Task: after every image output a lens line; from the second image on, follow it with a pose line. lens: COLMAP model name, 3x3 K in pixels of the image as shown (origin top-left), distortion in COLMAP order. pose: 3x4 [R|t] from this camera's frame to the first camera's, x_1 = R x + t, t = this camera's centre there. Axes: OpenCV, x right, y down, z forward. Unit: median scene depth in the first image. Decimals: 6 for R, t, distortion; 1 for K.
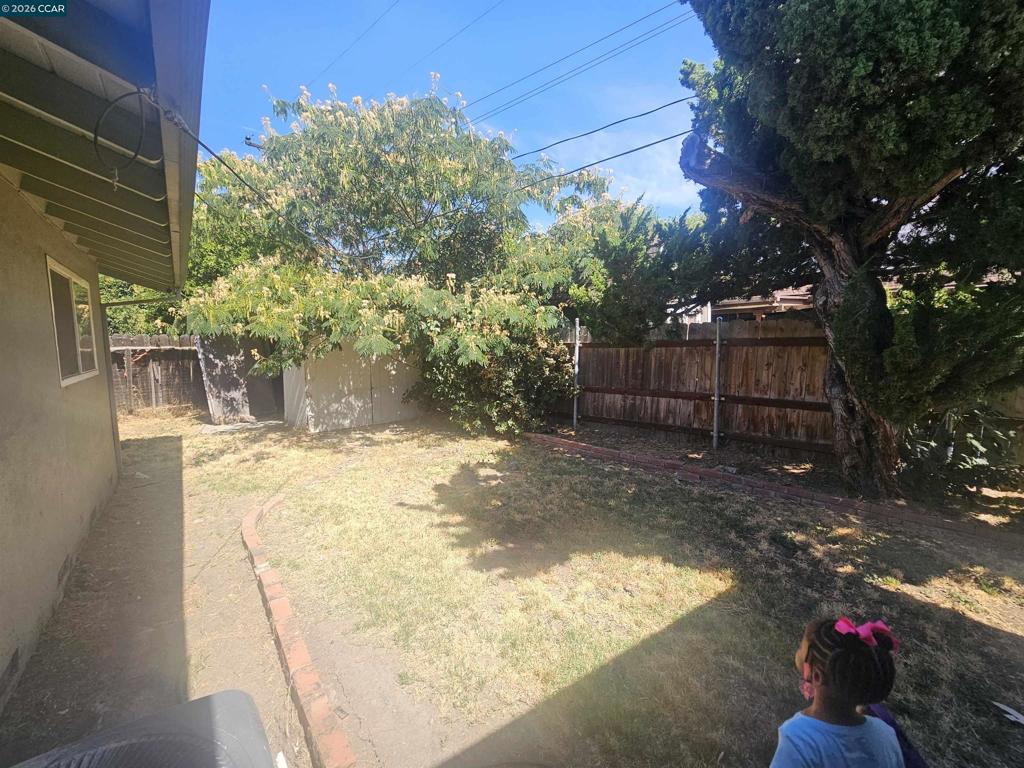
lens RADIAL K [[439.3, 0, 508.5], [0, 439.3, 385.5], [0, 0, 1]] dist [0.000564, 0.000735]
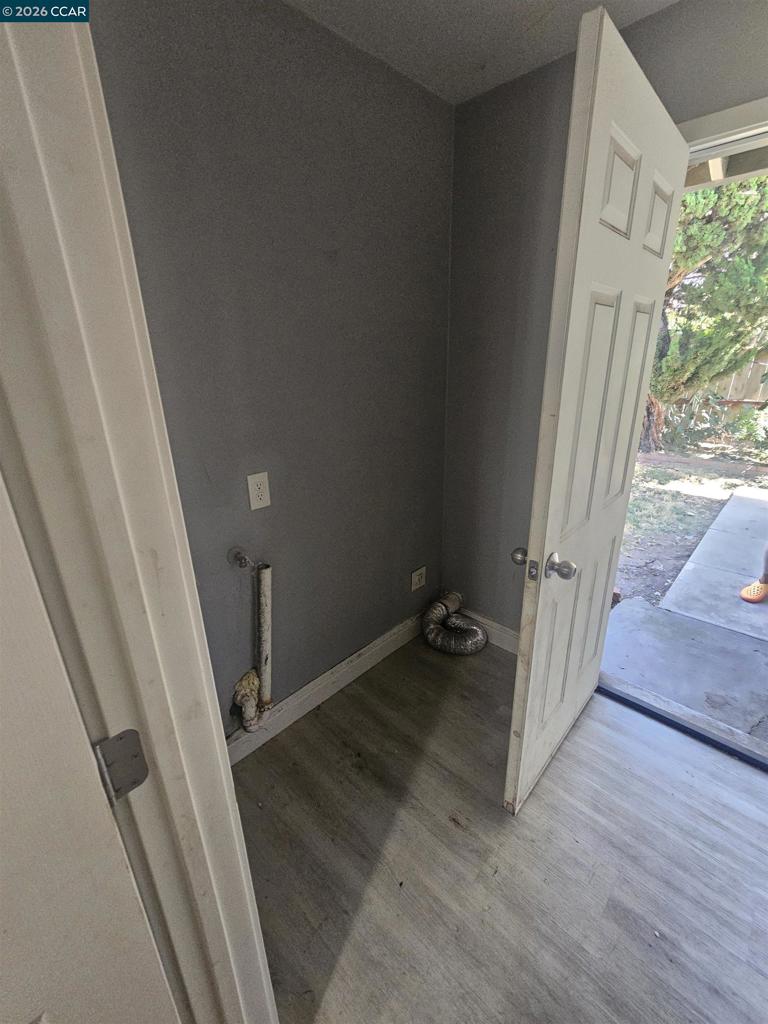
lens RADIAL K [[439.3, 0, 387.8], [0, 439.3, 514.2], [0, 0, 1]] dist [0.000564, 0.000735]
pose [[0.986045, -0.076303, 0.147963, -0.536767], [0.036659, 0.966483, 0.254100, 0.034467], [-0.162392, -0.245130, 0.955793, -0.649466]]
